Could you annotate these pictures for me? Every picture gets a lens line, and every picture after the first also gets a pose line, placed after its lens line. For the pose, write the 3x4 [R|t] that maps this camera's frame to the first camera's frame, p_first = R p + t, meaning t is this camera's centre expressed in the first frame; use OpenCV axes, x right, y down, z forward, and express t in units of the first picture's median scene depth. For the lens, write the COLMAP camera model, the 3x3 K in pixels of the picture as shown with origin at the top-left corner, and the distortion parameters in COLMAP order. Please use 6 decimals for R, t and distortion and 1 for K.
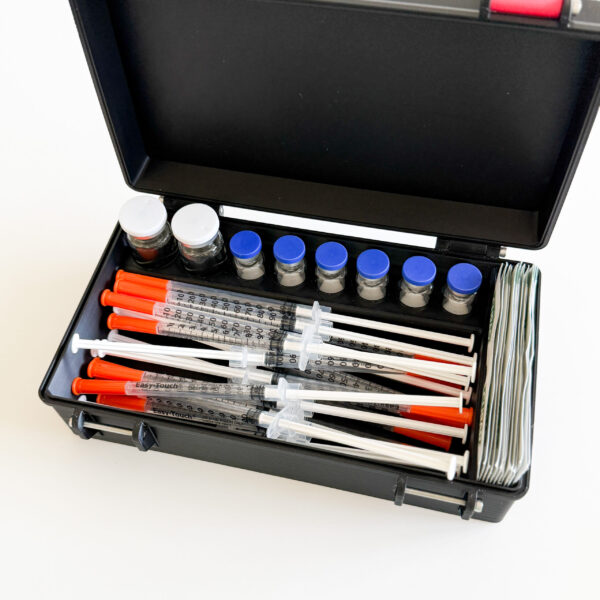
lens RADIAL K [[744.8, 0, 289.1], [0, 744.8, 297.5], [0, 0, 1]] dist [0.124725, -0.021581]
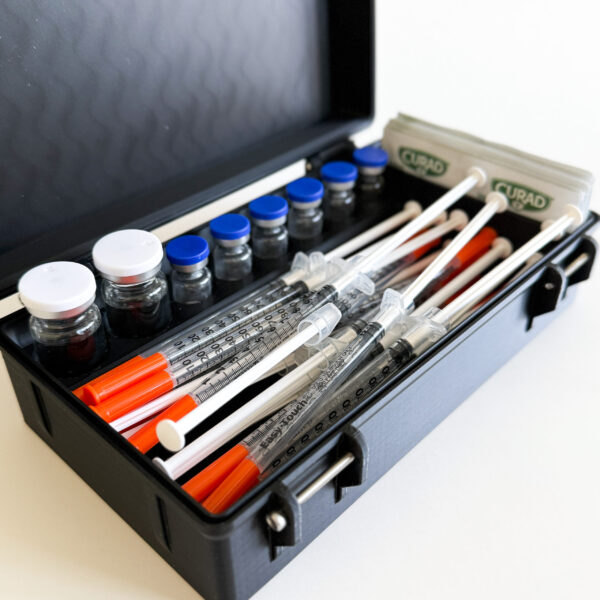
lens RADIAL K [[744.8, 0, 289.1], [0, 744.8, 297.5], [0, 0, 1]] dist [0.124725, -0.021581]
pose [[0.509513, -0.451431, 0.732534, -0.592737], [0.730497, 0.676826, -0.090996, 0.107219], [-0.454720, 0.581478, 0.674621, 0.483969]]
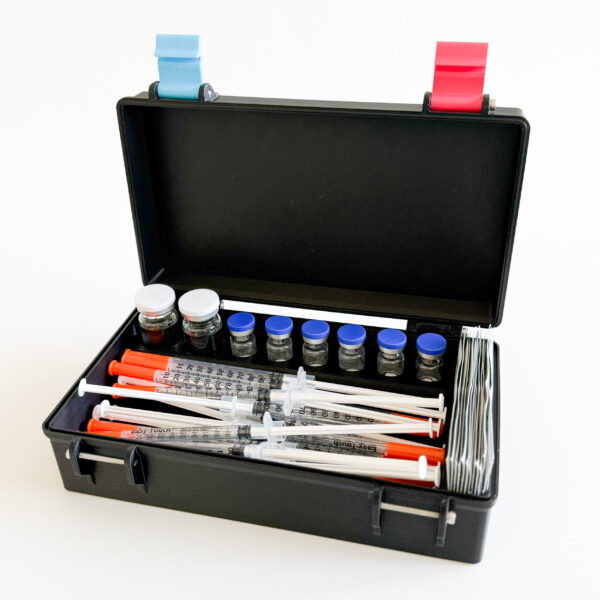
lens RADIAL K [[744.8, 0, 289.1], [0, 744.8, 297.5], [0, 0, 1]] dist [0.124725, -0.021581]
pose [[0.999545, 0.029287, -0.007172, 0.023306], [-0.029447, 0.897010, -0.441029, 0.409513], [-0.006483, 0.441040, 0.897464, -0.050413]]
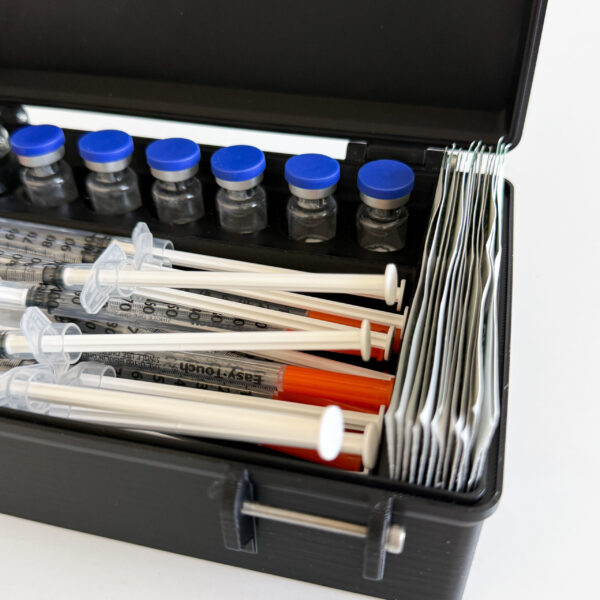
lens RADIAL K [[744.8, 0, 289.1], [0, 744.8, 297.5], [0, 0, 1]] dist [0.124725, -0.021581]
pose [[0.999219, 0.039485, 0.001404, 0.156567], [-0.037064, 0.949092, -0.312809, 0.246298], [-0.013684, 0.312513, 0.949815, 0.455192]]
